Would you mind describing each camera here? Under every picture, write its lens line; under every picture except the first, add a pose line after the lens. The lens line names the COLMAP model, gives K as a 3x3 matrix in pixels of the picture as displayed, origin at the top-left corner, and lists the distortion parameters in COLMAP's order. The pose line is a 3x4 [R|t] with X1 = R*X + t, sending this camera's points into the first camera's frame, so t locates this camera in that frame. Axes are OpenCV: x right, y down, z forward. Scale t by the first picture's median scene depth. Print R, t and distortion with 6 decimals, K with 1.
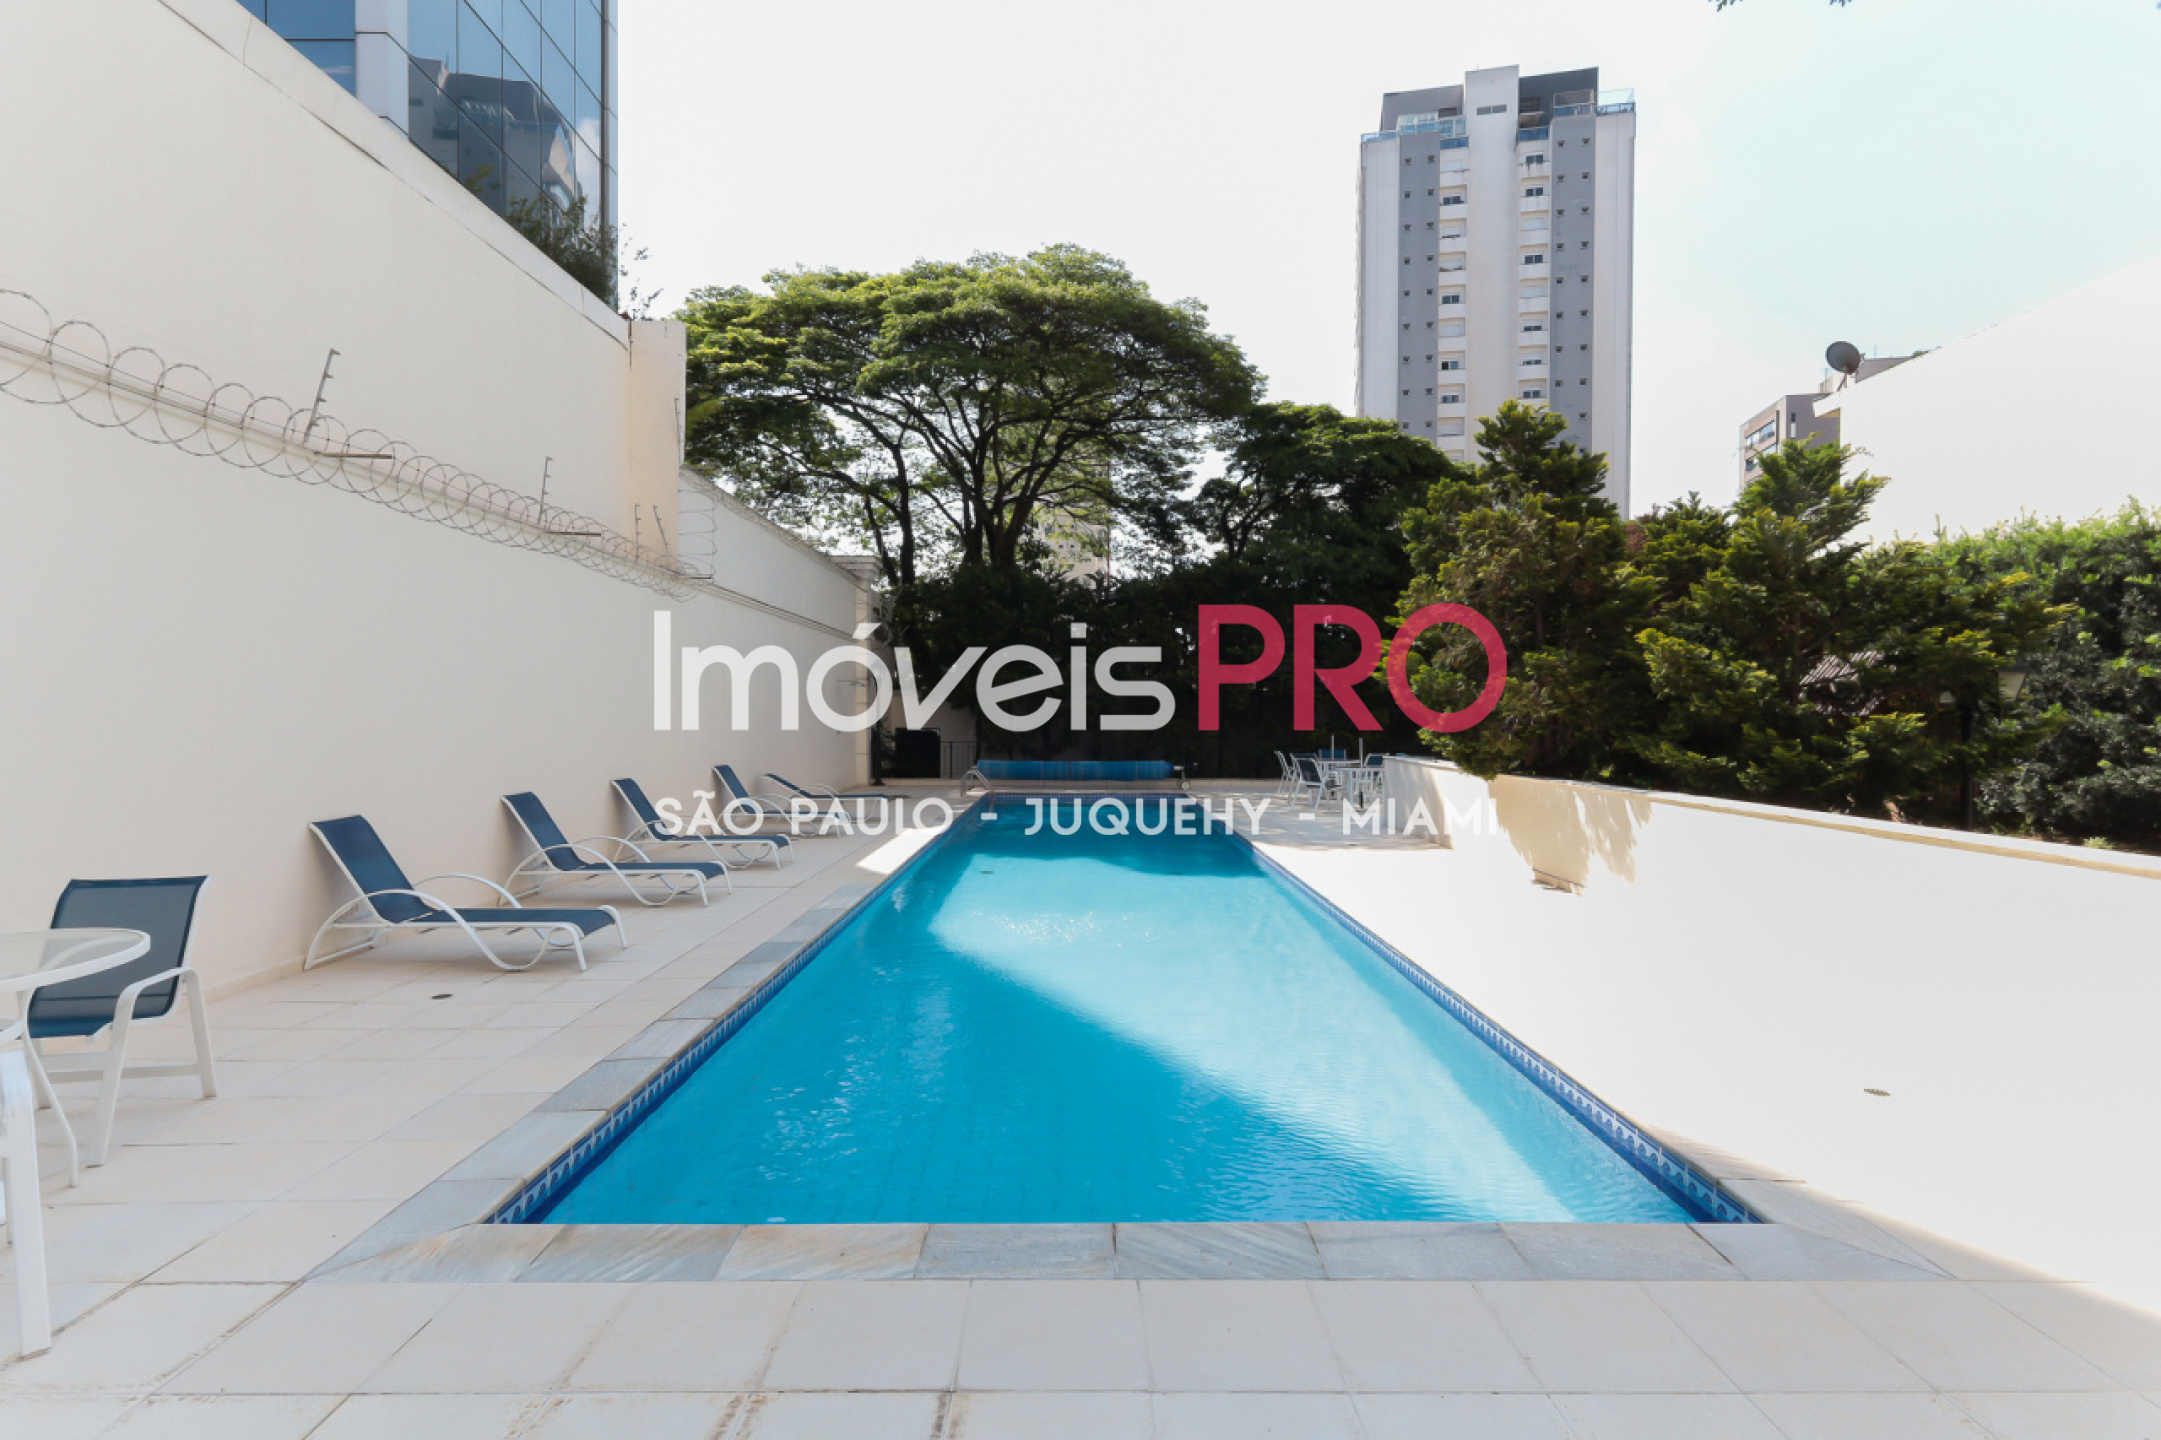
lens RADIAL K [[1014.7, 0, 1080.5], [0, 1014.7, 720.0], [0, 0, 1]] dist [-0.002058, 0.000004]
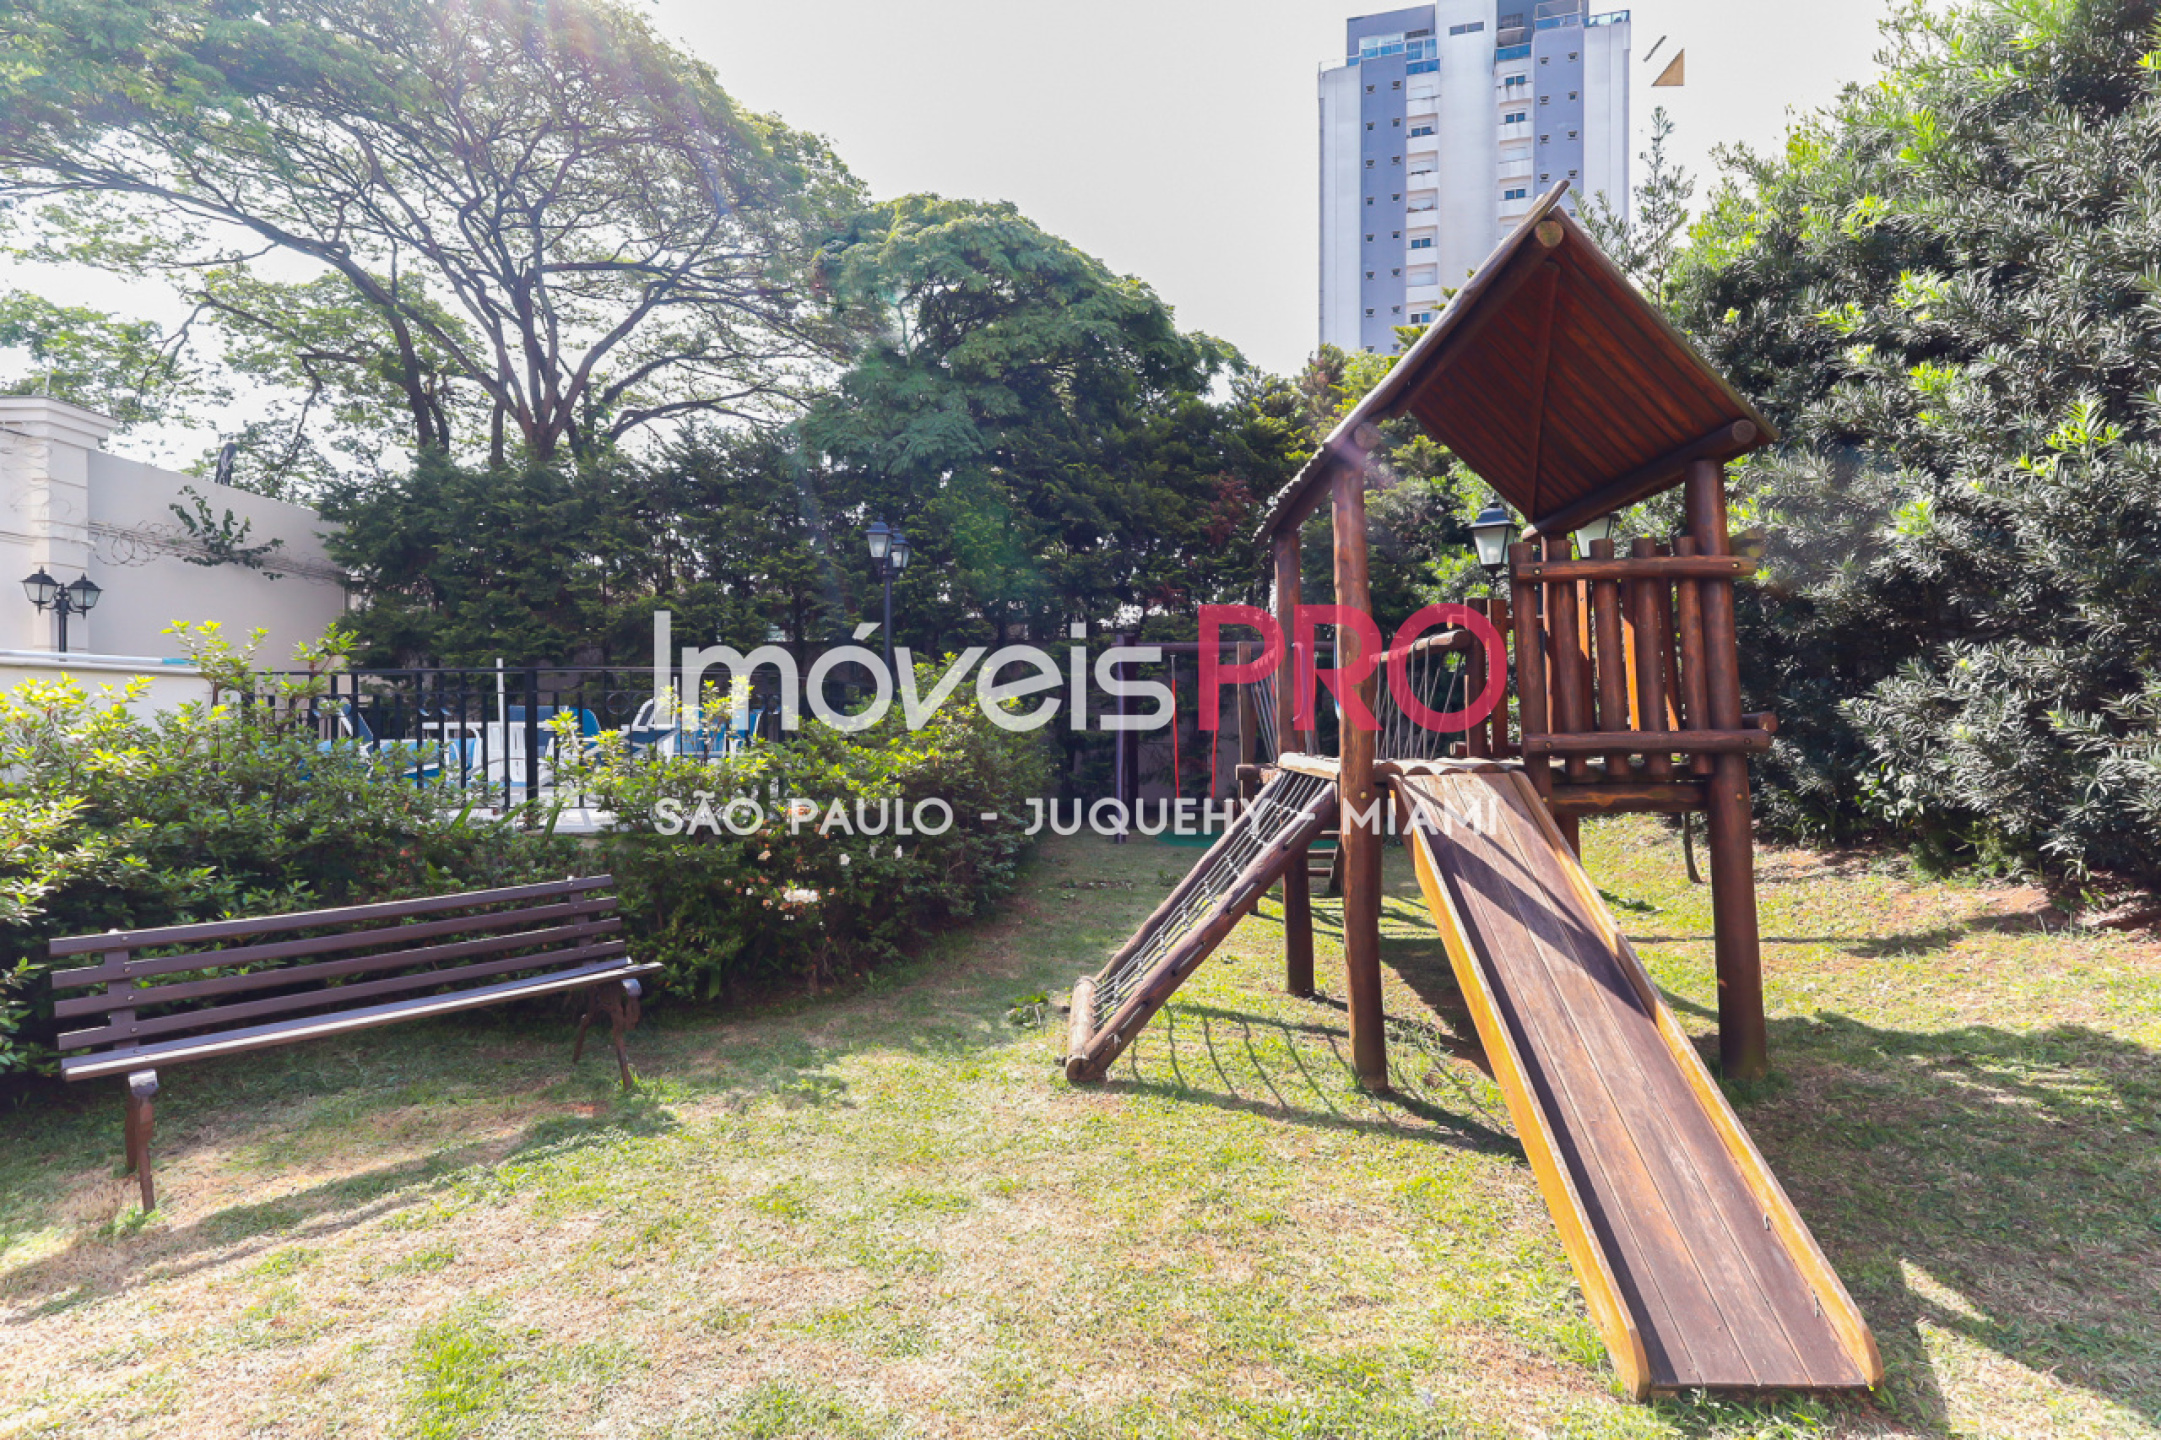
lens RADIAL K [[960.9, 0, 1078.0], [0, 960.9, 746.3], [0, 0, 1]] dist [-0.010270, -0.000404]
pose [[0.997547, -0.002025, -0.069964, 0.121653], [0.003565, 0.999754, 0.021883, 0.011718], [0.069903, -0.022079, 0.997309, 0.123850]]
